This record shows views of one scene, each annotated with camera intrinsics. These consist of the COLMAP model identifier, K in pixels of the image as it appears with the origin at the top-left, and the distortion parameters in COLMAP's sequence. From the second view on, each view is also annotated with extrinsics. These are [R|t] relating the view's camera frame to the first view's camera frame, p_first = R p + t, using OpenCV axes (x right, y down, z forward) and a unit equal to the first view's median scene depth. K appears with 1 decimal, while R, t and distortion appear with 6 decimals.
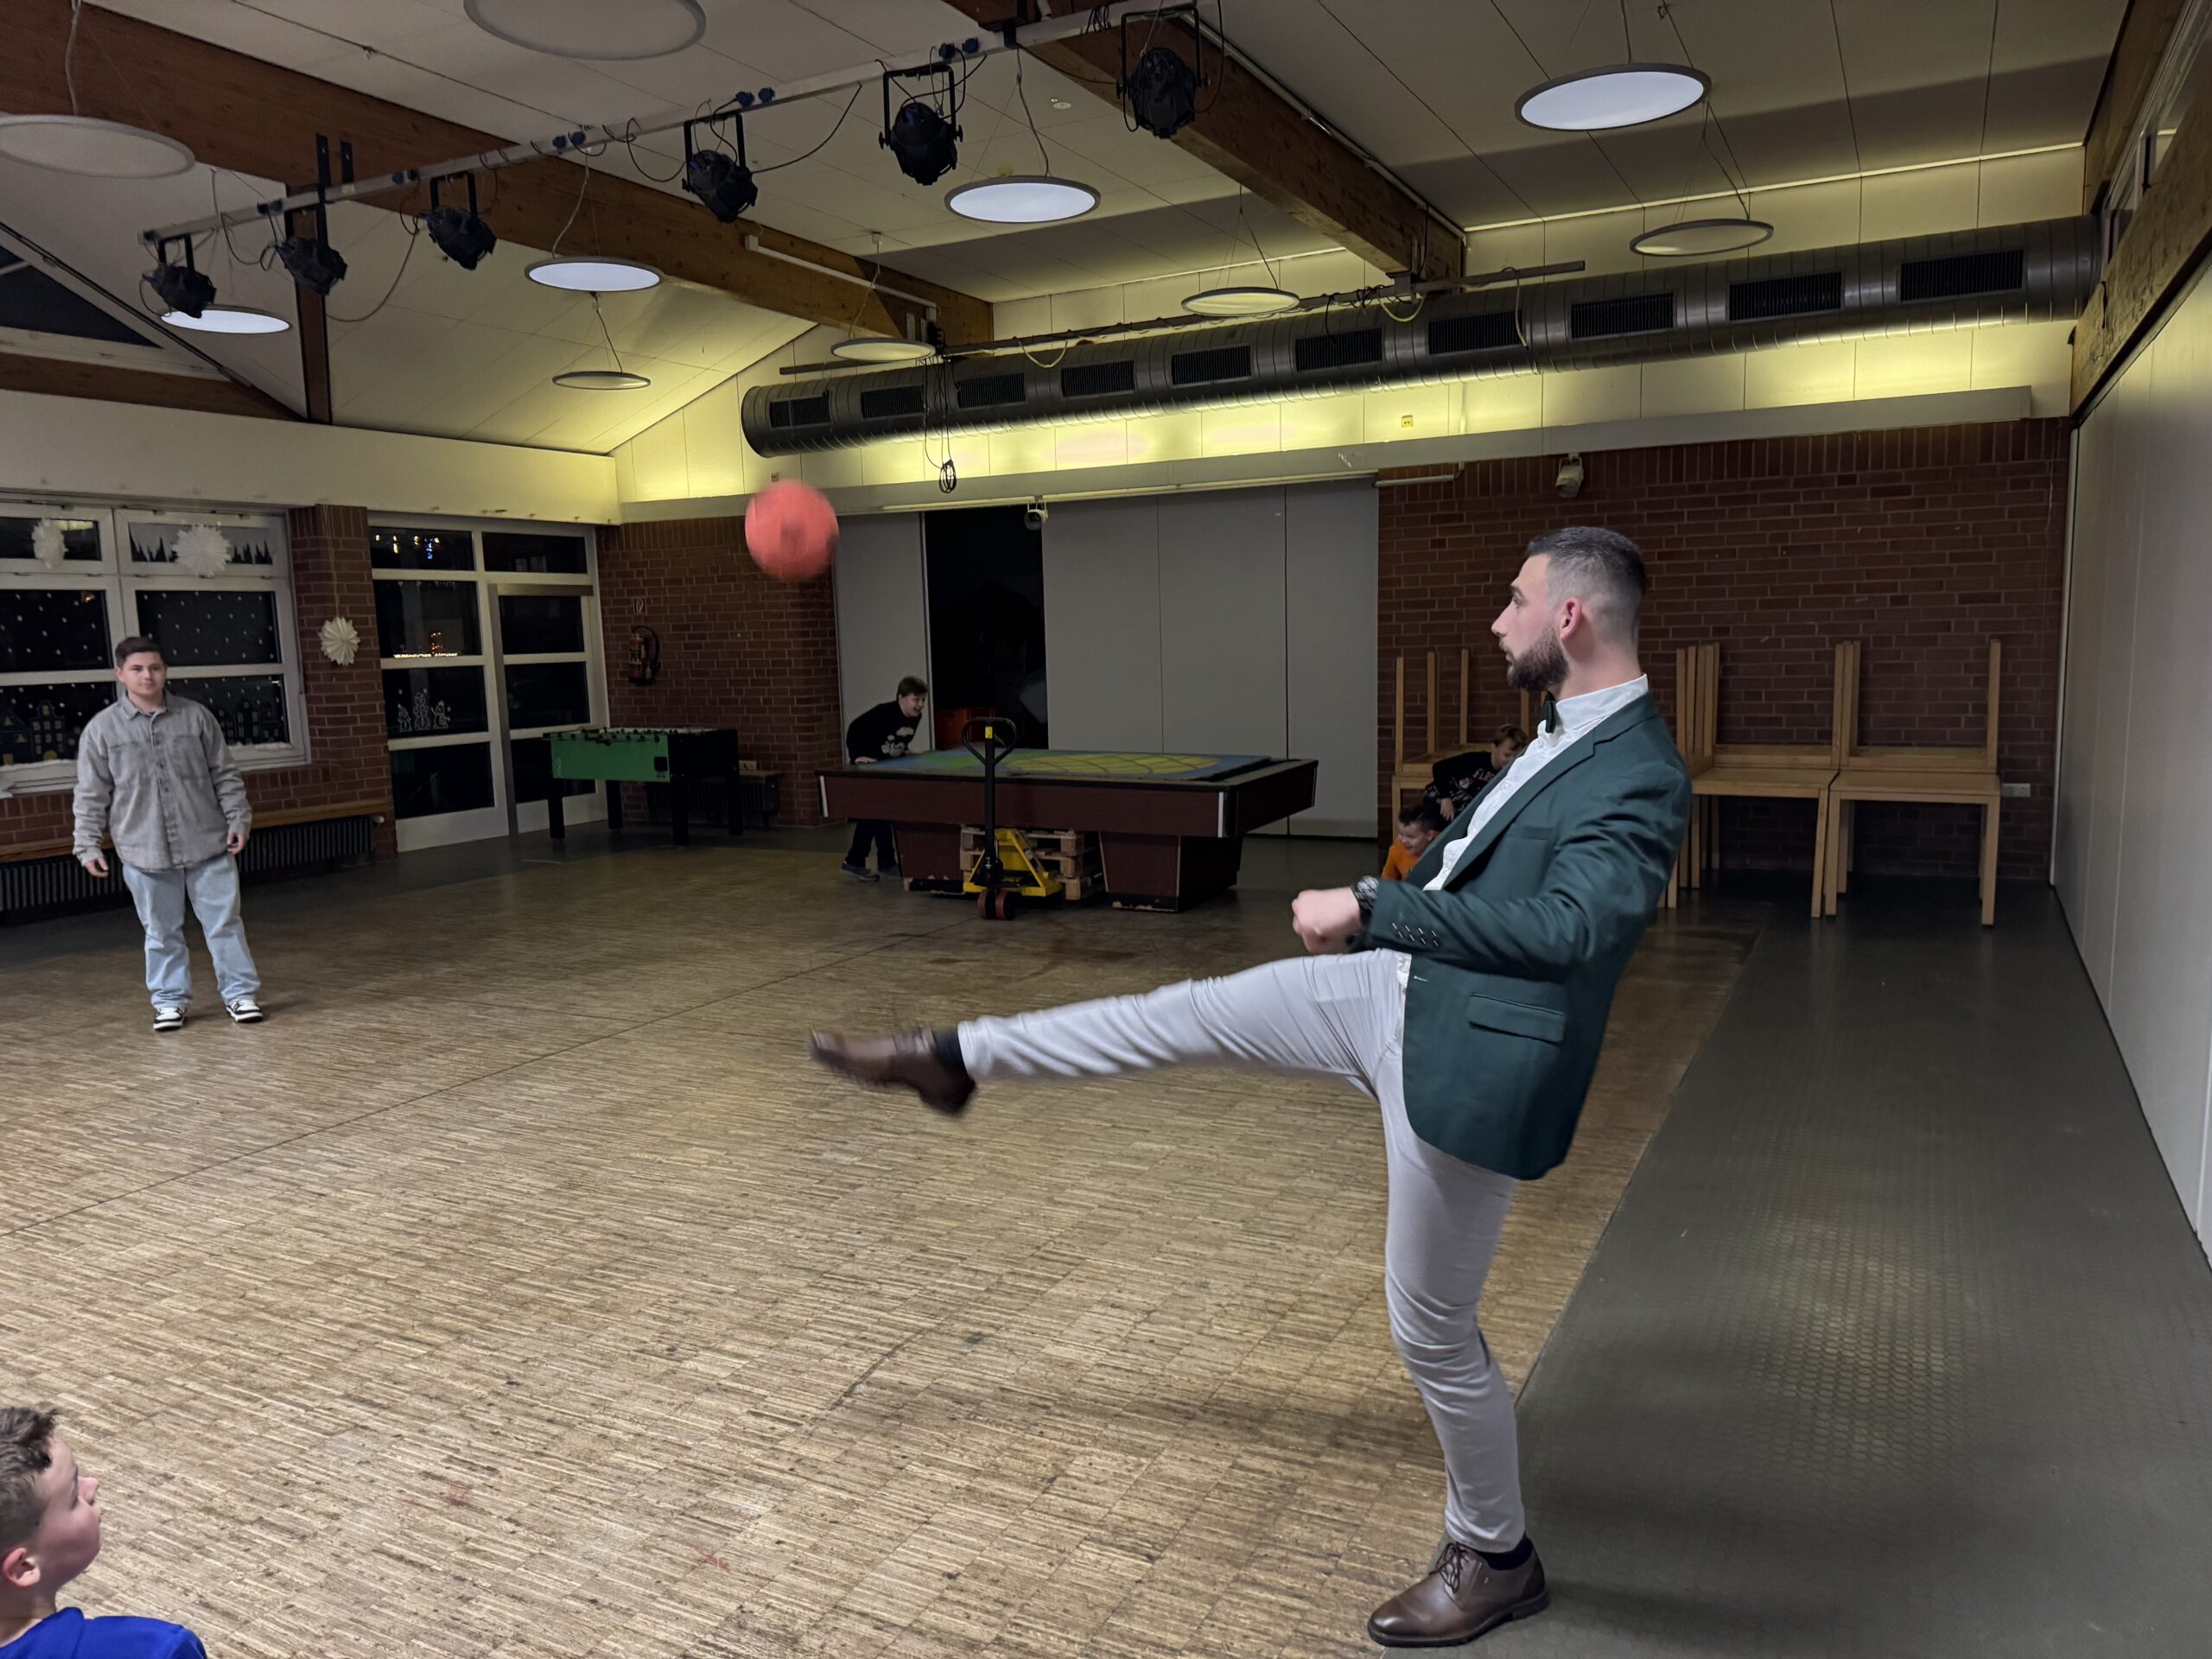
lens RADIAL K [[1559.8, 0, 1108.5], [0, 1559.8, 841.6], [0, 0, 1]] dist [0.036346, -0.051549]
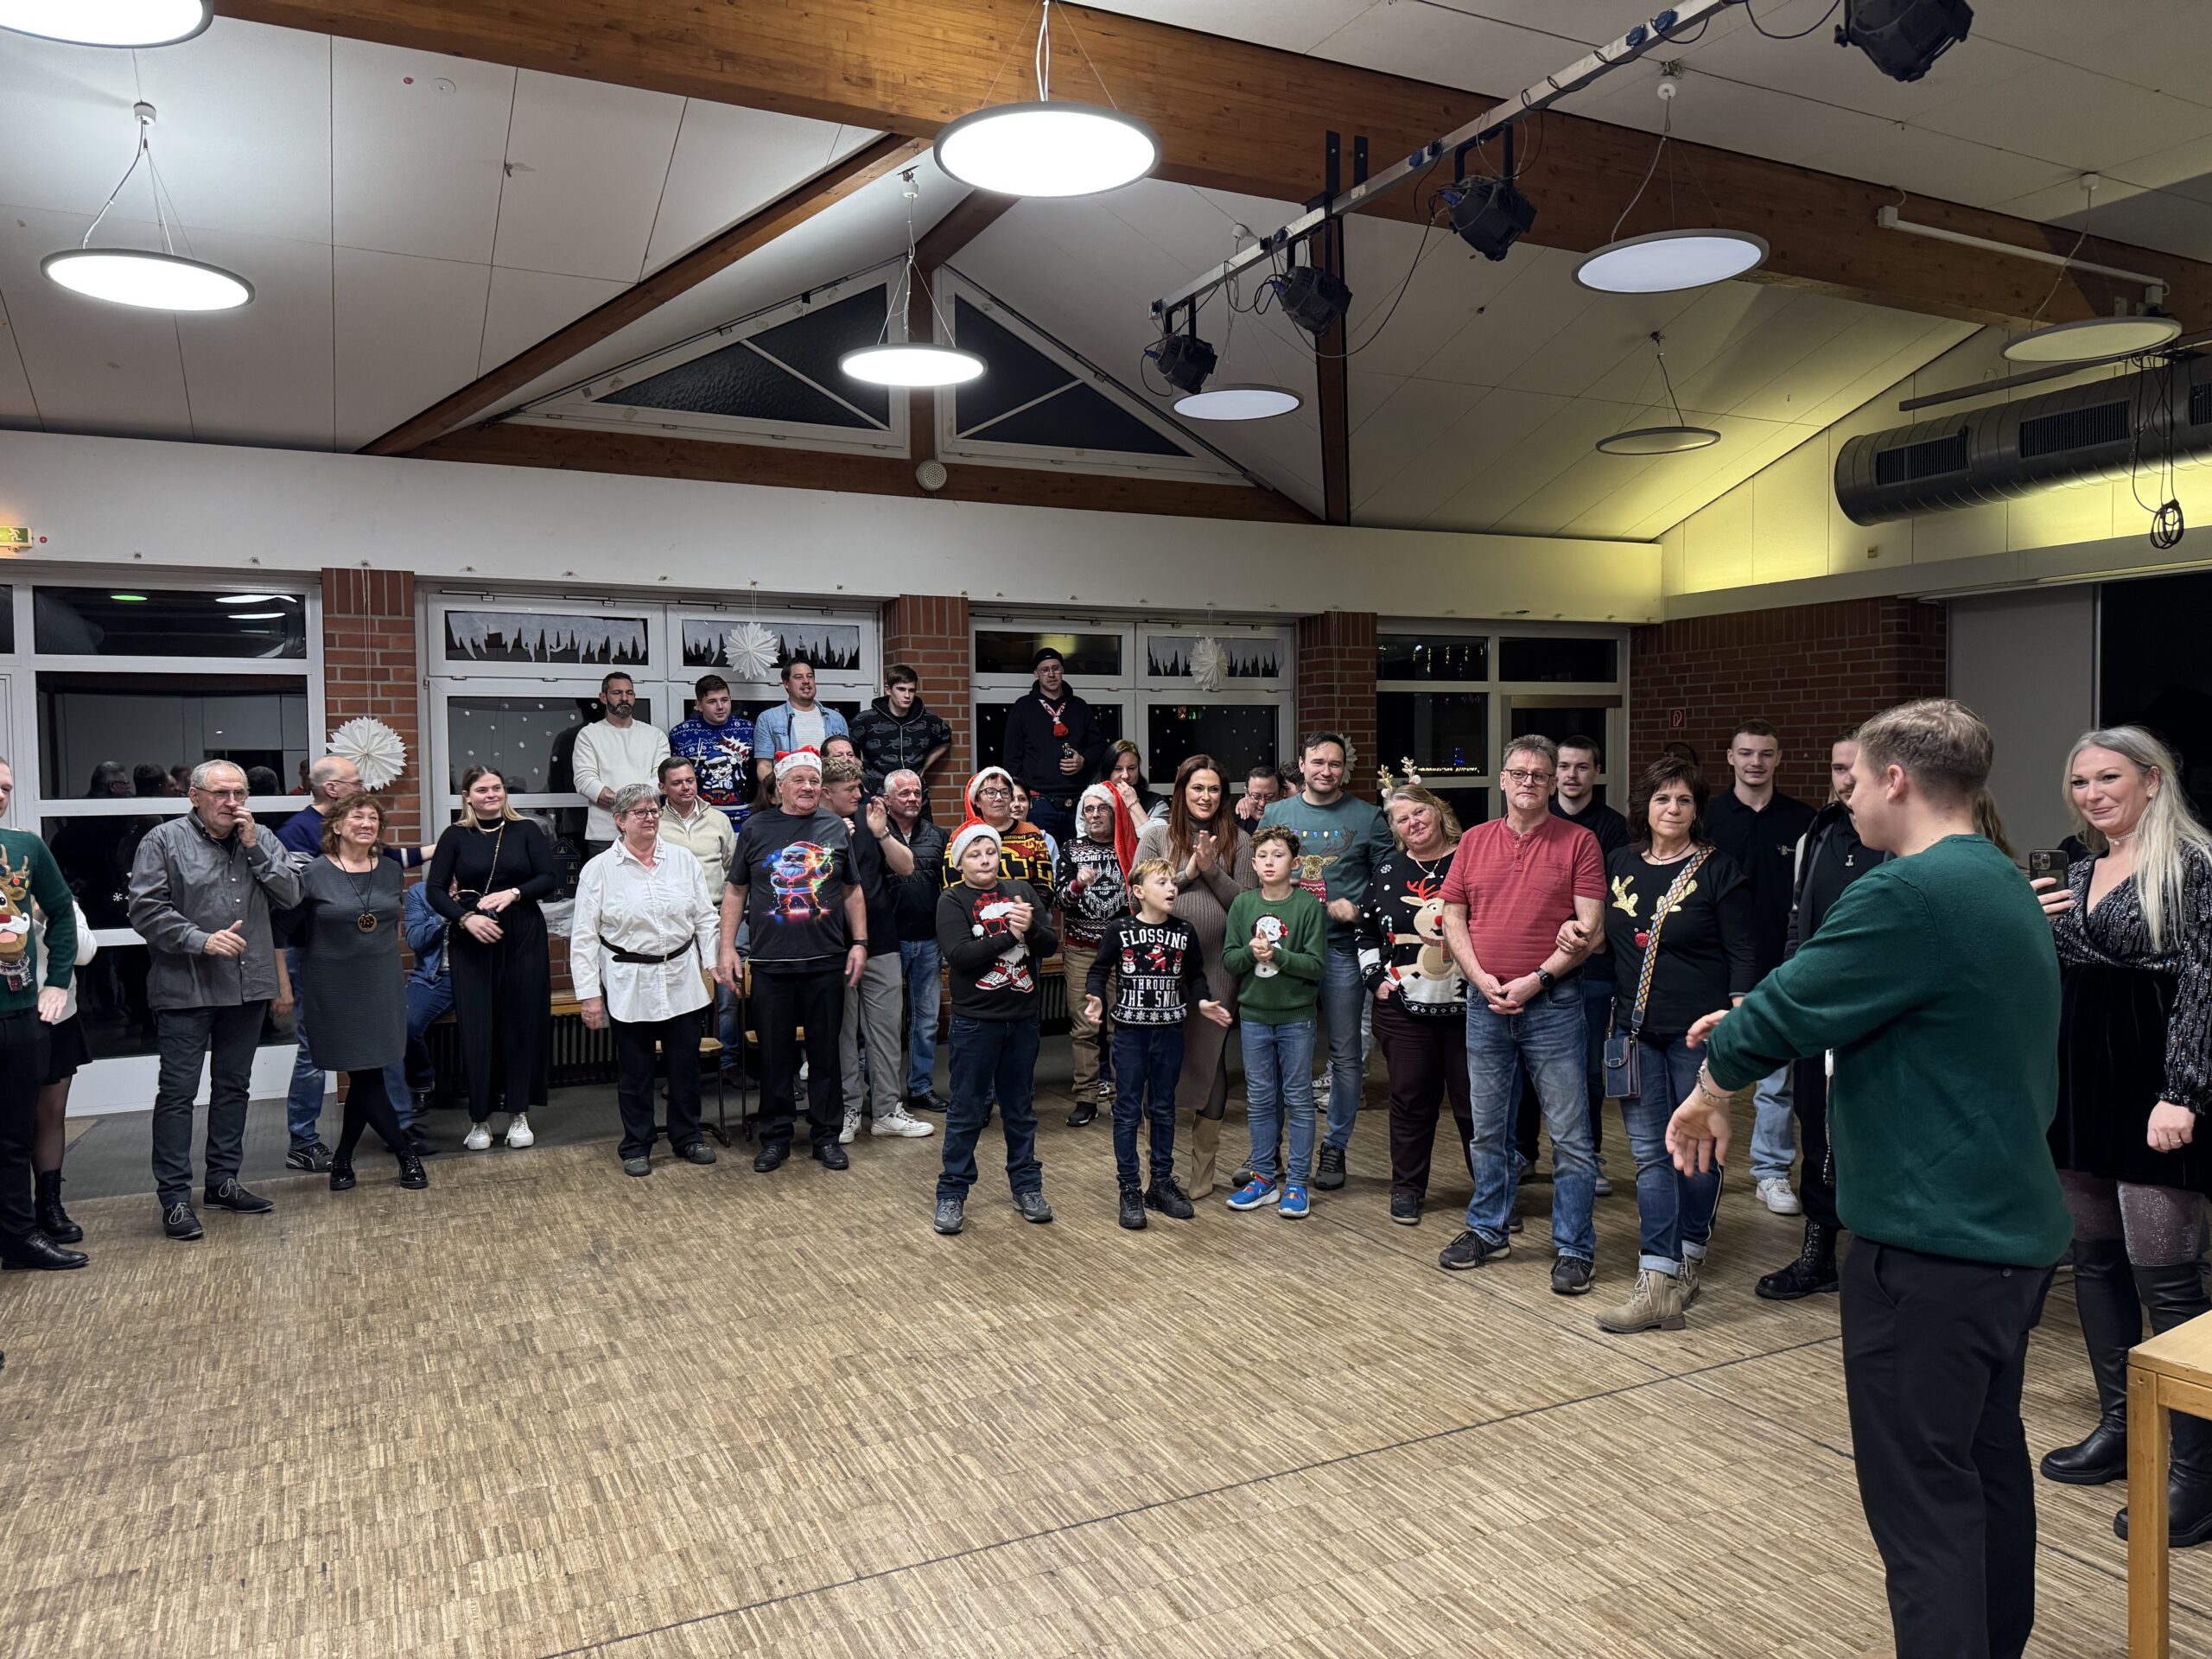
lens RADIAL K [[1545.2, 0, 1091.2], [0, 1545.2, 821.7], [0, 0, 1]] dist [0.068128, -0.091228]
pose [[0.803919, 0.040459, -0.593362, -0.142533], [-0.091080, 0.994290, -0.055603, -0.057799], [0.587724, 0.098744, 0.803013, 0.402044]]
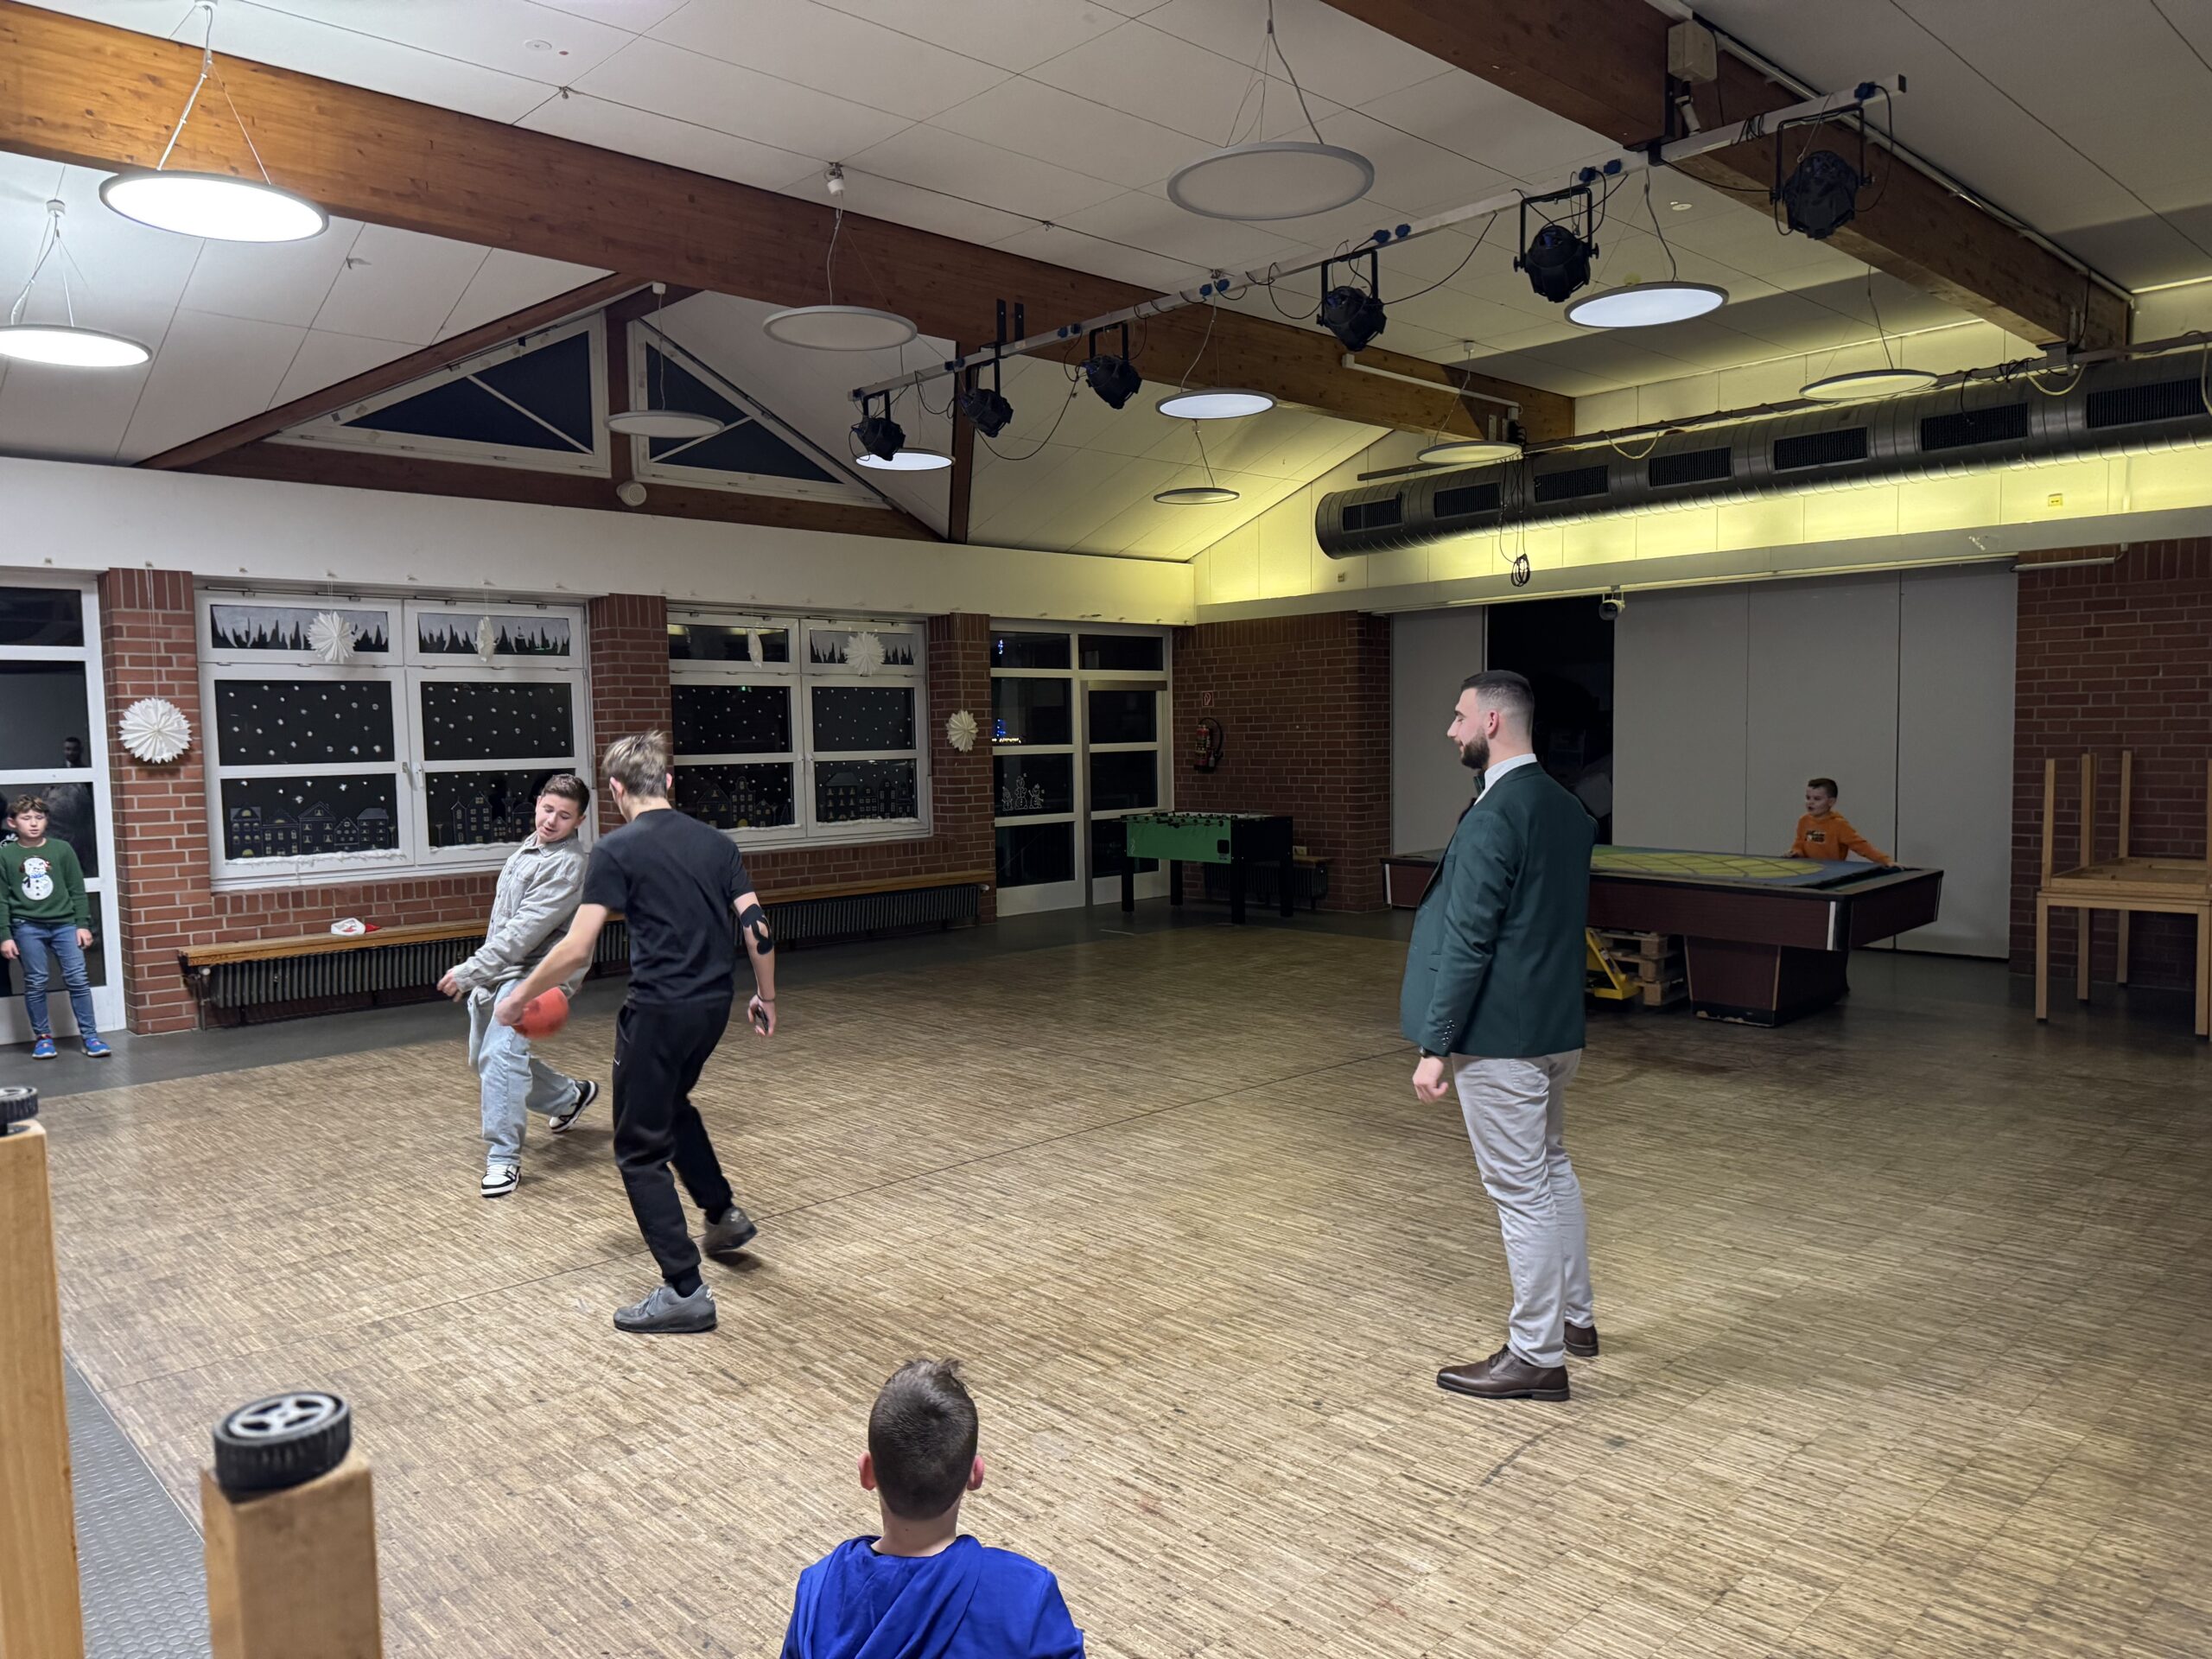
lens RADIAL K [[1537.0, 0, 1086.6], [0, 1537.0, 841.2], [0, 0, 1]] dist [0.141487, -0.240637]
pose [[0.942731, 0.034635, -0.331752, -0.056216], [-0.052739, 0.997561, -0.045720, -0.001214], [0.329359, 0.060598, 0.942258, -0.051831]]
